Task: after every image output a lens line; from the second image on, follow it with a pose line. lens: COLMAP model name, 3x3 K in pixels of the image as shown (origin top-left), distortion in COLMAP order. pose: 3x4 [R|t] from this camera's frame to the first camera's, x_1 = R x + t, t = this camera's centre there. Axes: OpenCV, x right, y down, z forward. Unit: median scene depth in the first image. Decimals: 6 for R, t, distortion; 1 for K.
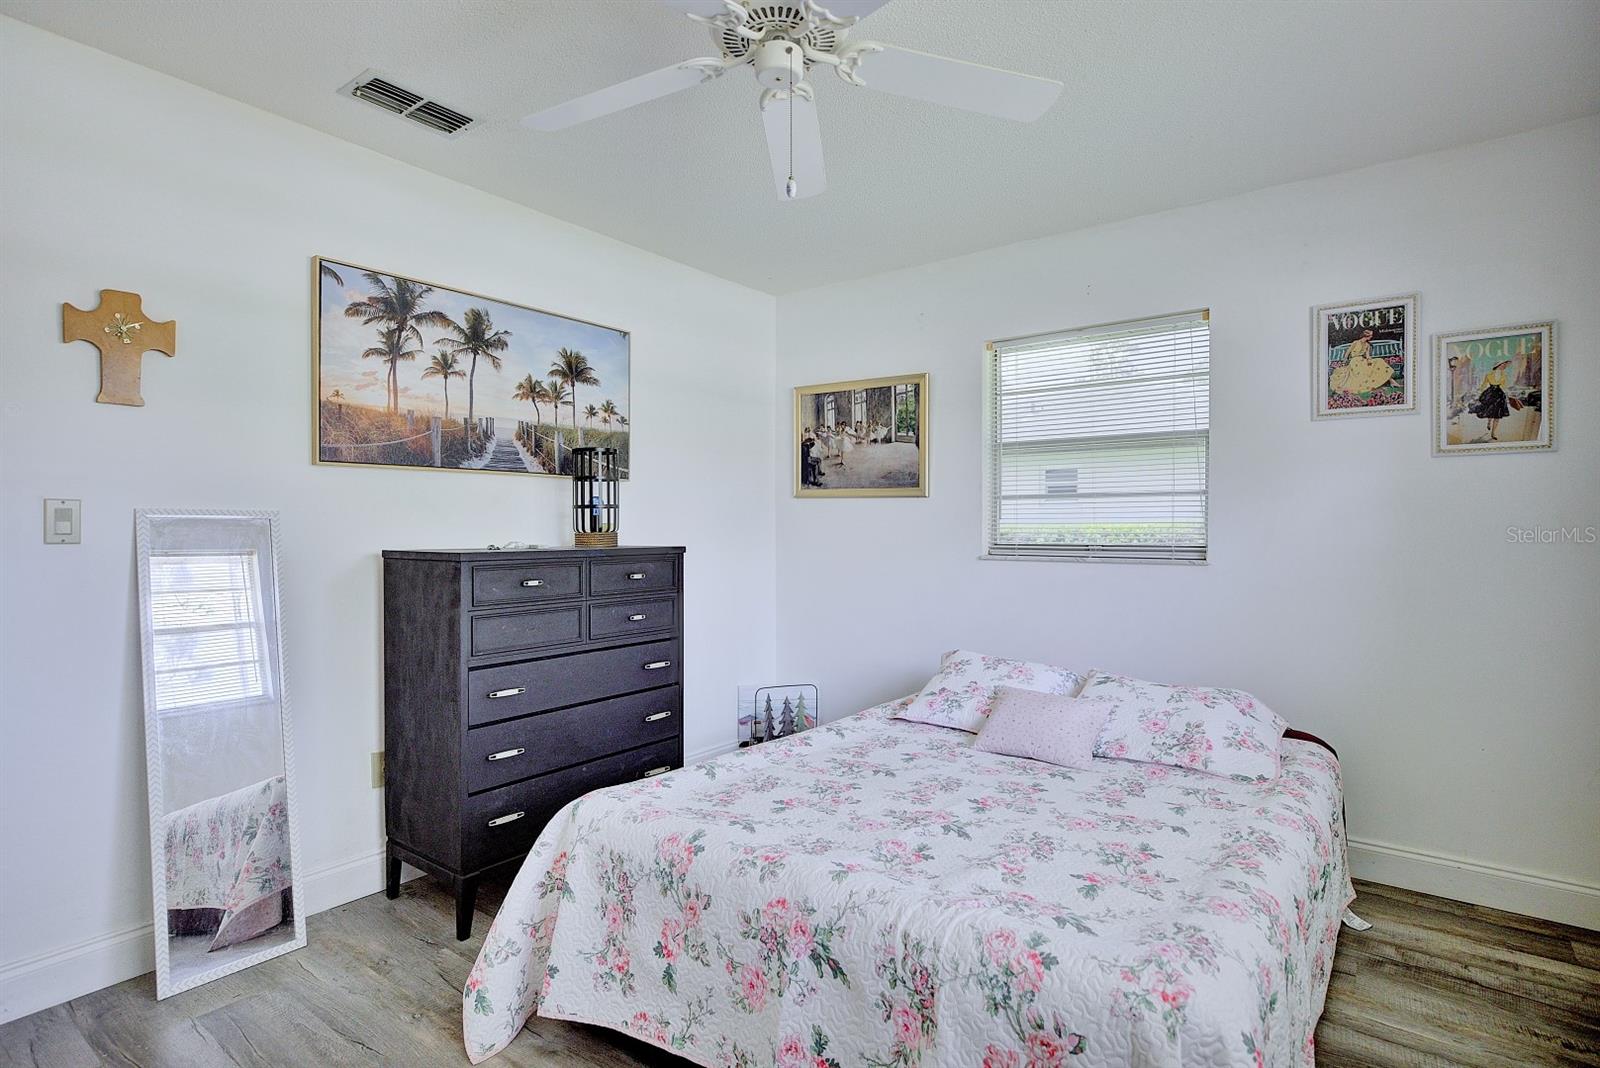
lens RADIAL K [[813.2, 0, 795.8], [0, 813.2, 530.8], [0, 0, 1]] dist [-0.000352, 0.000634]
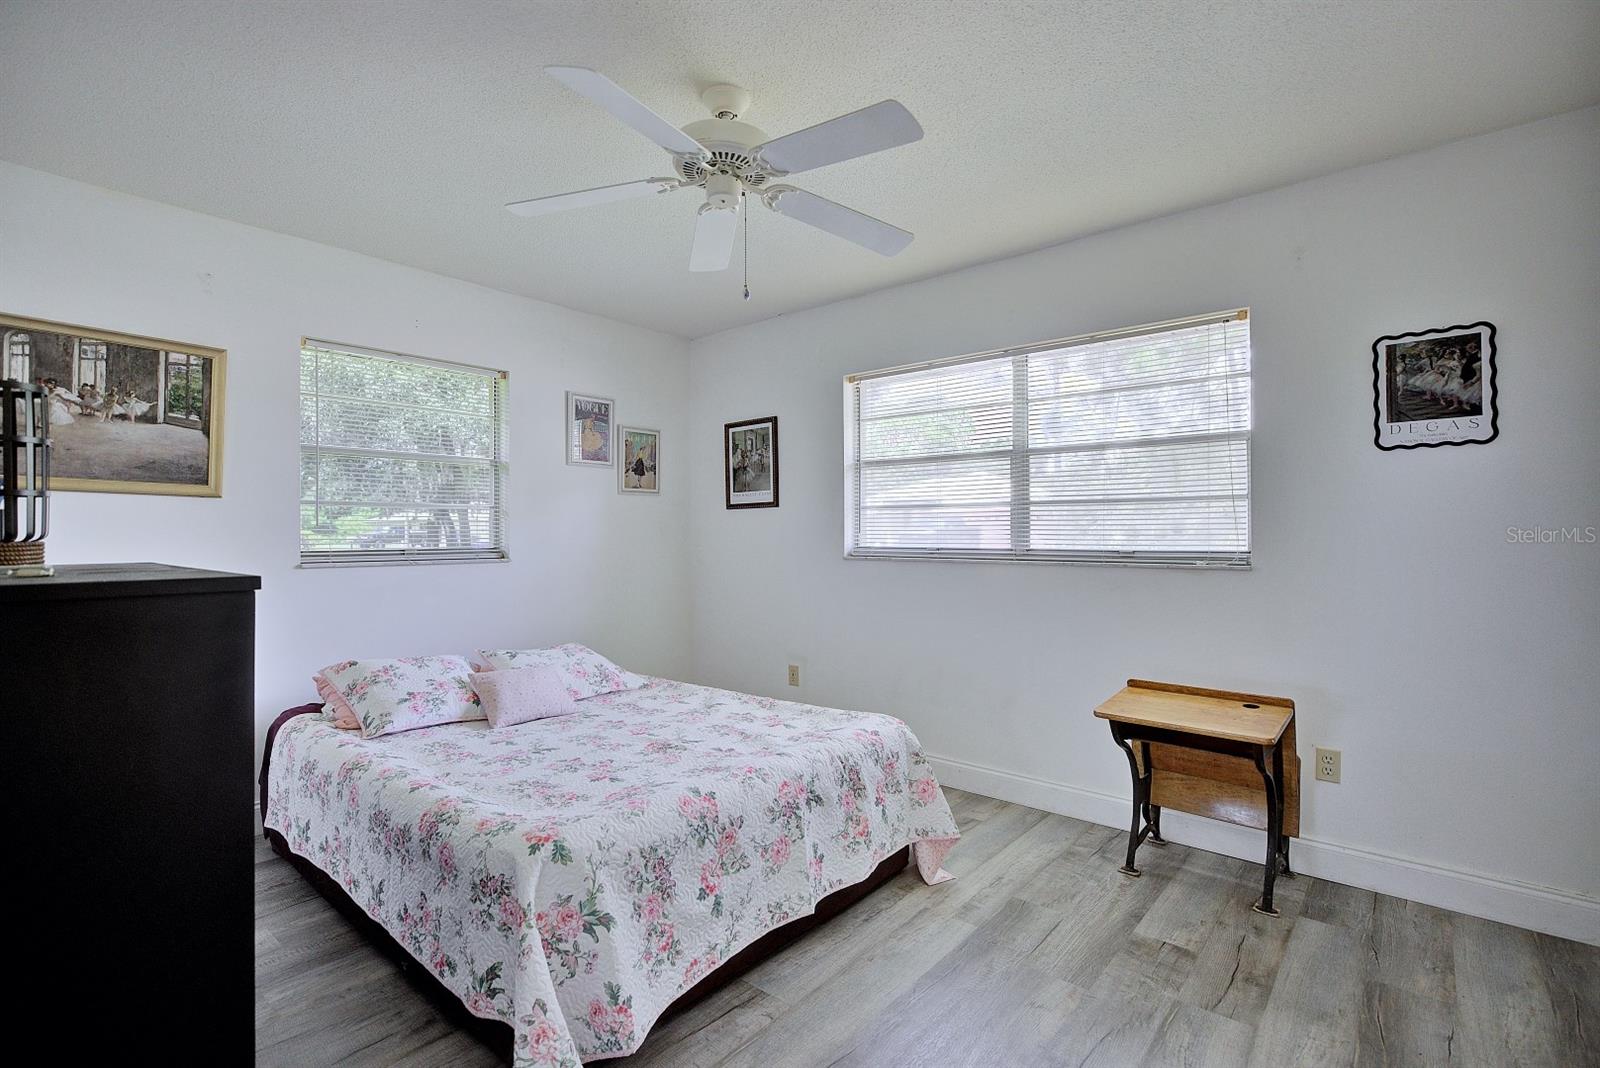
lens RADIAL K [[739.7, 0, 795.8], [0, 739.7, 535.4], [0, 0, 1]] dist [-0.003509, 0.000591]
pose [[0.057900, -0.000282, 0.998322, -0.744682], [0.006899, 0.999976, -0.000117, 0.001792], [-0.998299, 0.006894, 0.057901, 0.491569]]
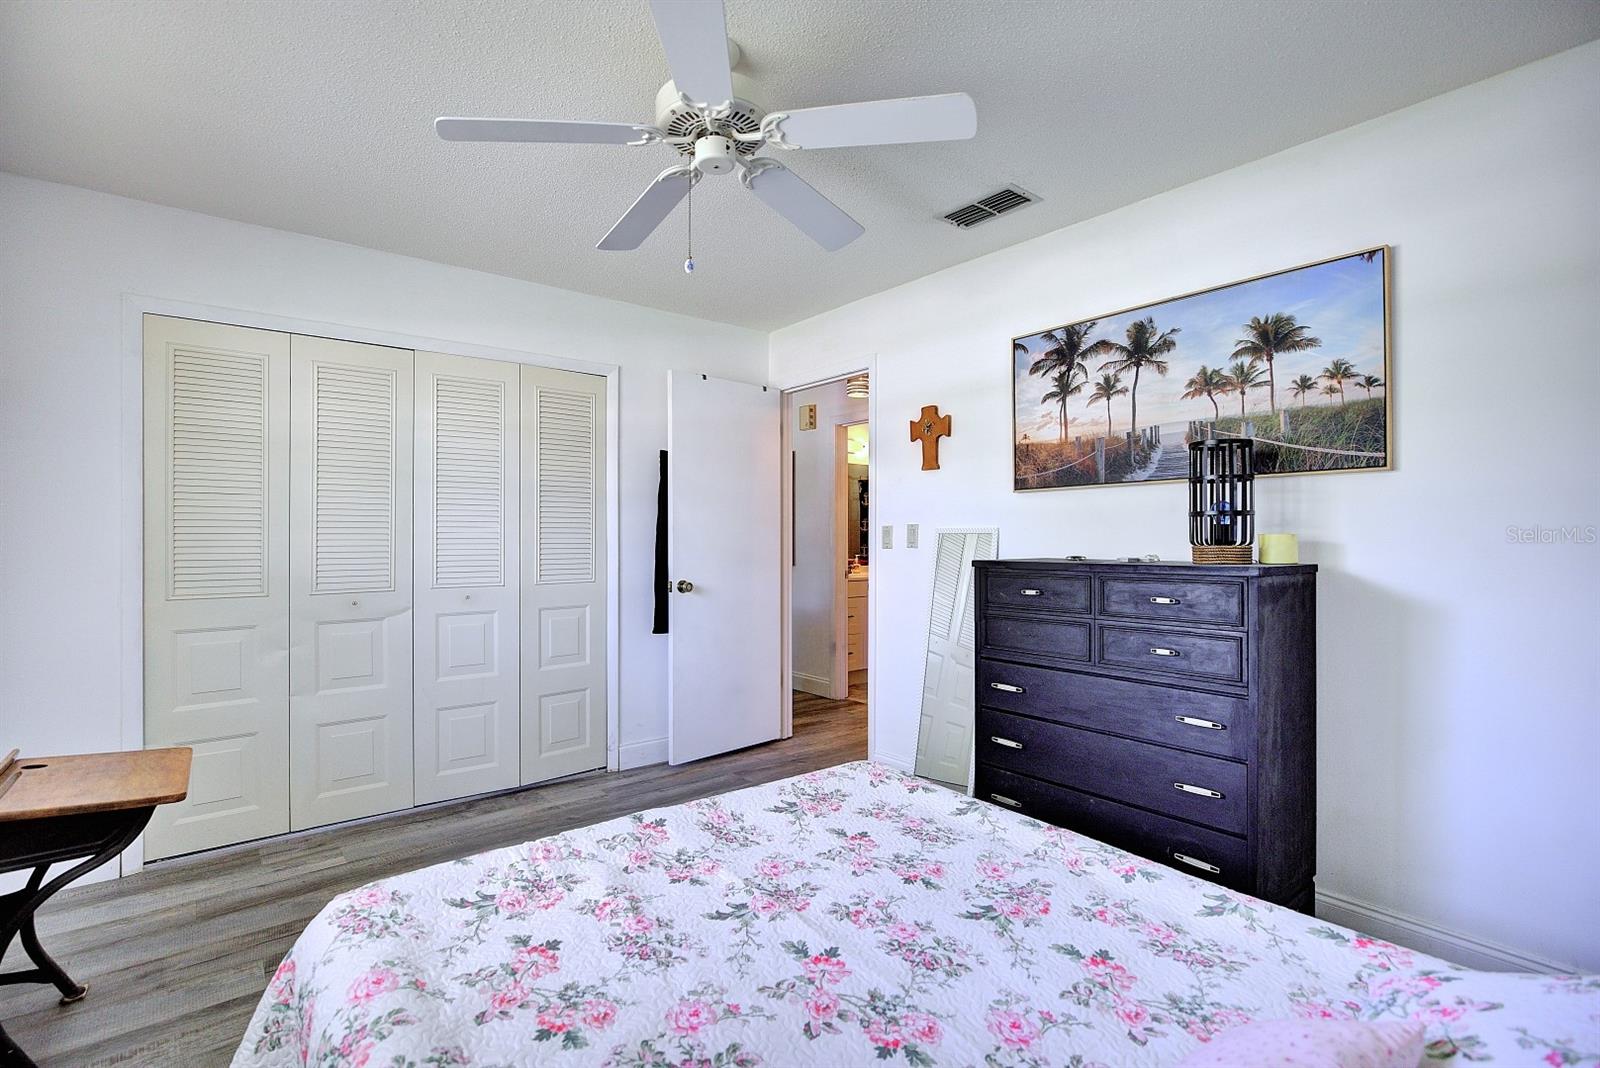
lens RADIAL K [[739.7, 0, 796.3], [0, 739.7, 532.3], [0, 0, 1]] dist [-0.003509, 0.000591]
pose [[-0.239678, -0.007081, -0.970827, 0.607974], [-0.003746, 0.999973, -0.006369, -0.005351], [0.970845, 0.002110, -0.239698, 0.832333]]
